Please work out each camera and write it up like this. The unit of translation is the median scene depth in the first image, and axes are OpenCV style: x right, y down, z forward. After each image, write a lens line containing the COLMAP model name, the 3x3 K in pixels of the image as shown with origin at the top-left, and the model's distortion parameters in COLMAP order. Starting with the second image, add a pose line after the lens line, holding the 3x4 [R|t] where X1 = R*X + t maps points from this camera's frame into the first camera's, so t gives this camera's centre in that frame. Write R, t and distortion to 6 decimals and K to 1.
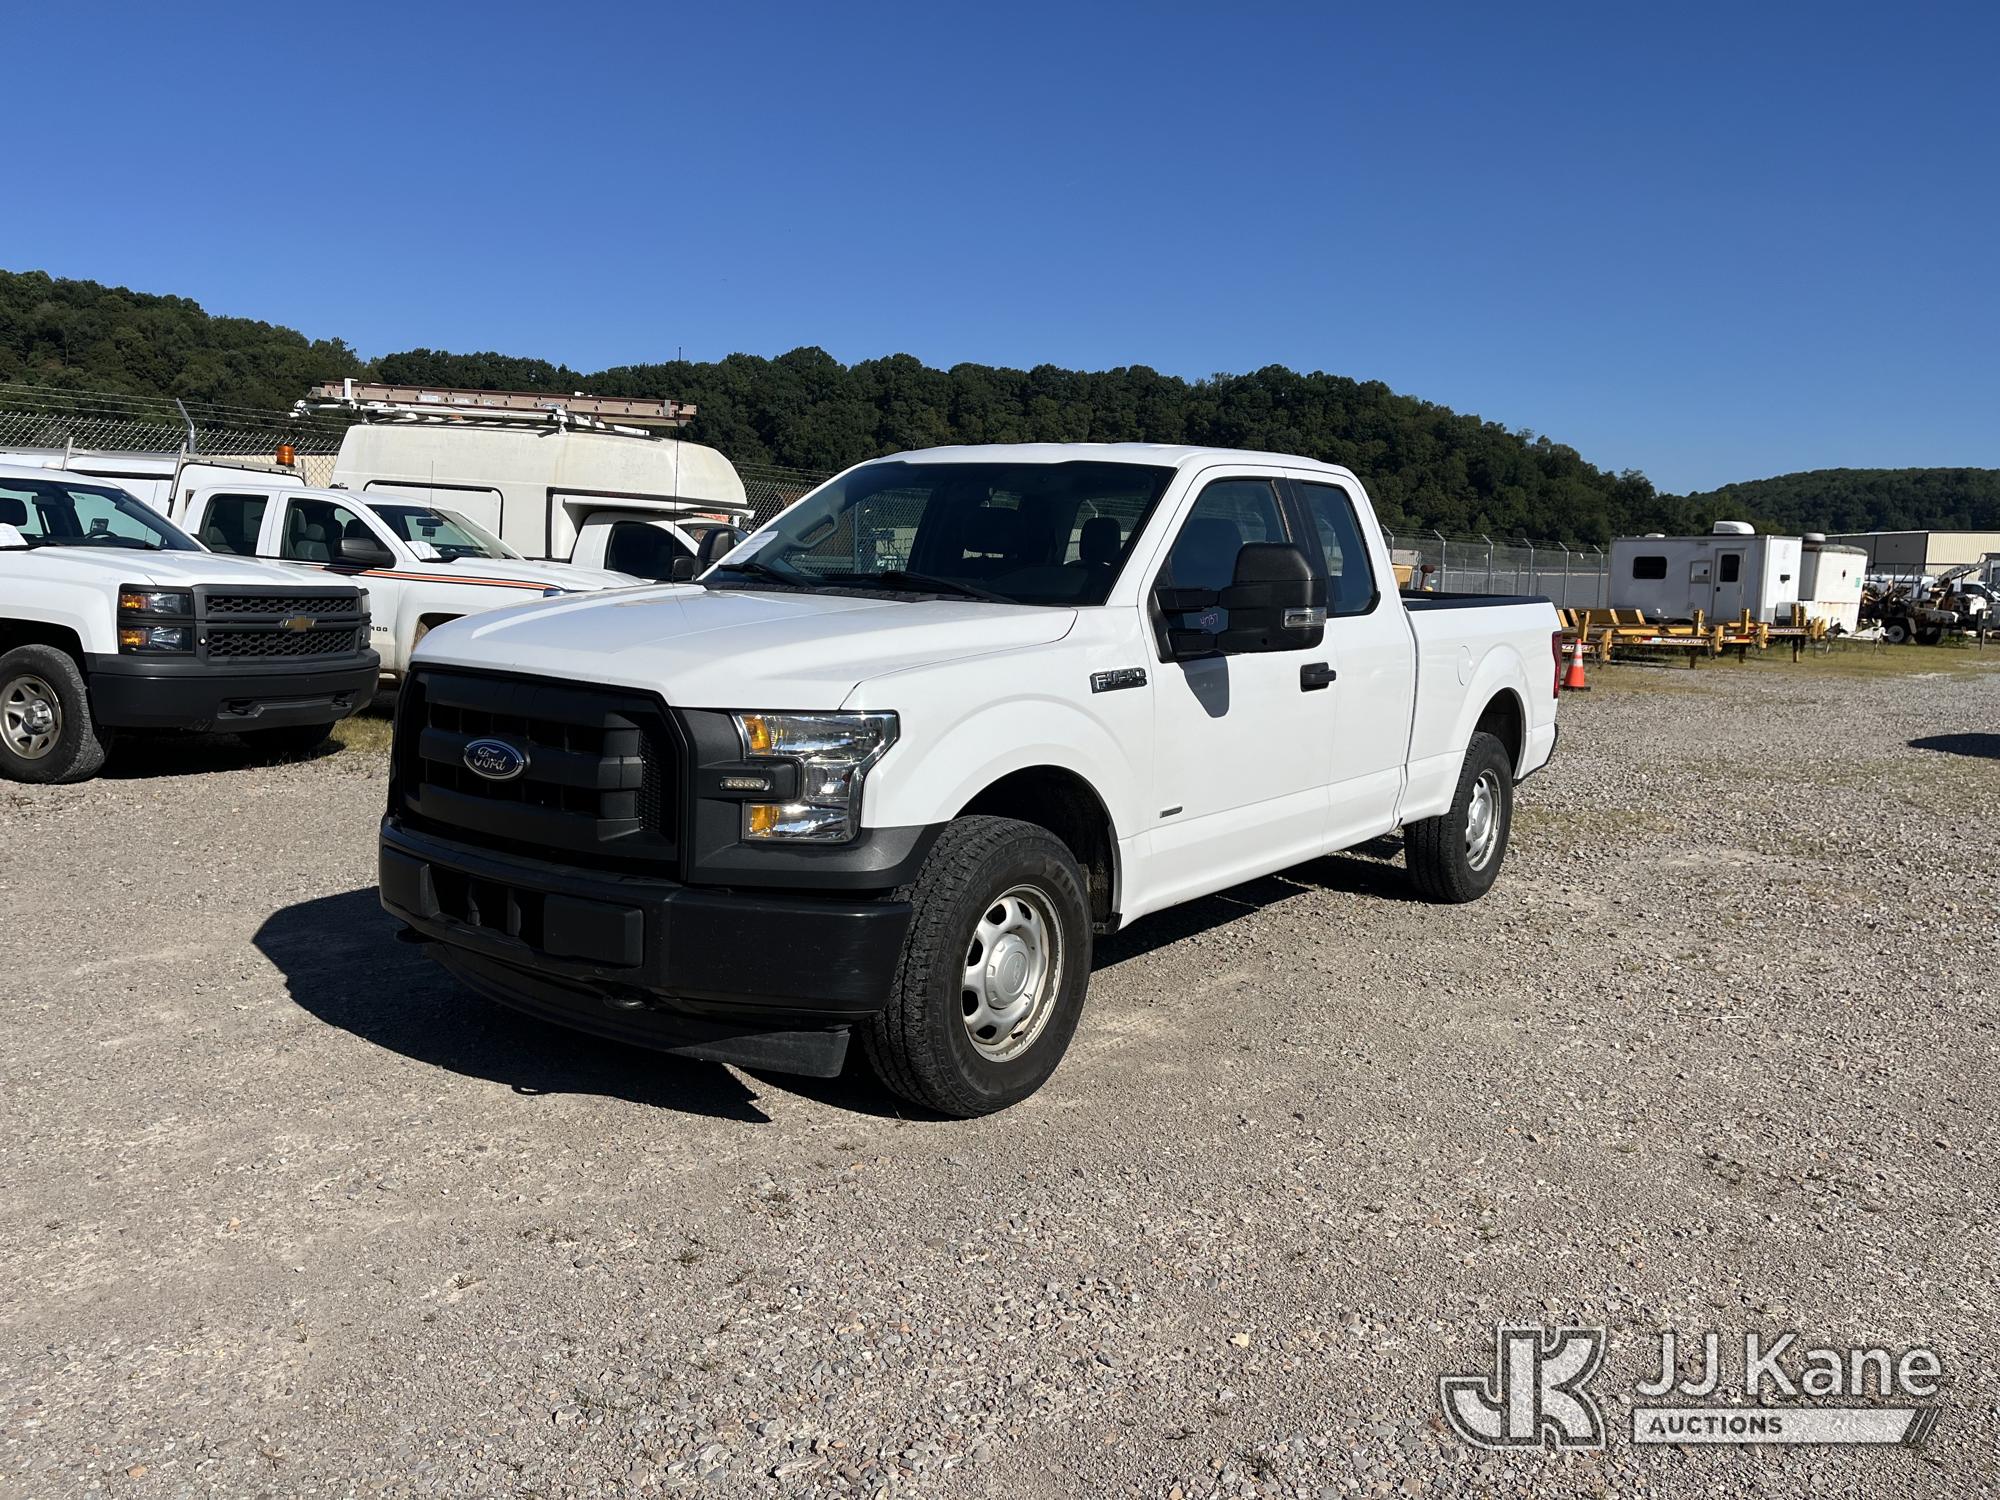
lens RADIAL K [[1529.3, 0, 974.9], [0, 1529.3, 755.9], [0, 0, 1]] dist [-0.008354, -0.005576]
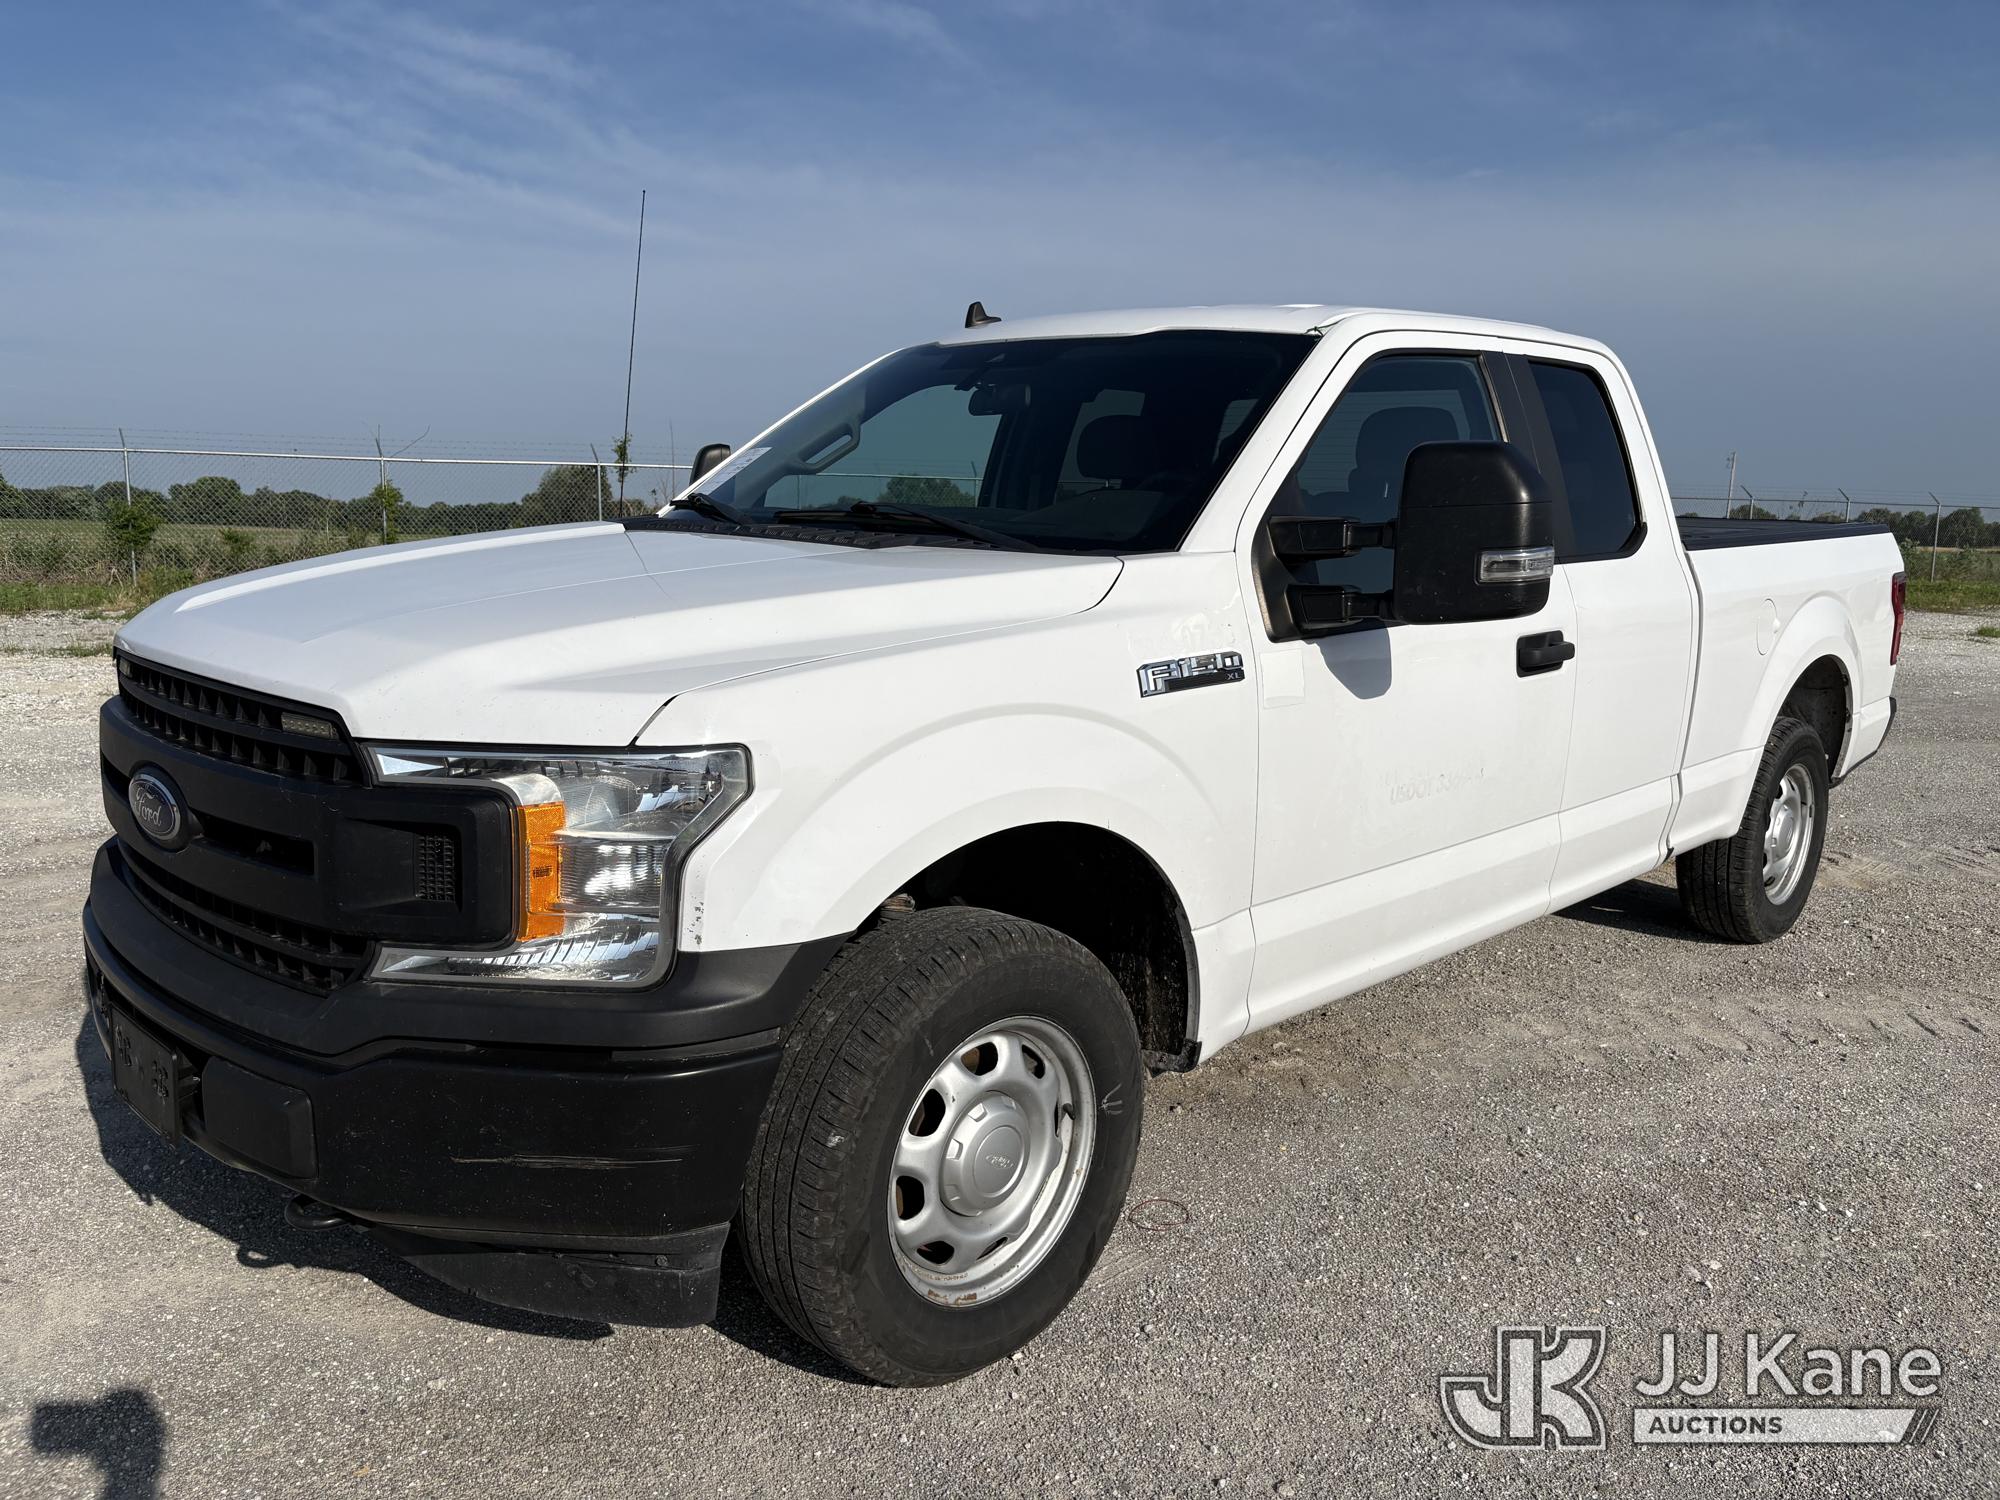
lens RADIAL K [[1529.3, 0, 974.9], [0, 1529.3, 755.9], [0, 0, 1]] dist [-0.008354, -0.005576]
pose [[0.988423, 0.010271, -0.151378, 0.090760], [-0.003926, 0.999103, 0.042155, -0.038281], [0.151675, -0.041073, 0.987577, 0.346002]]
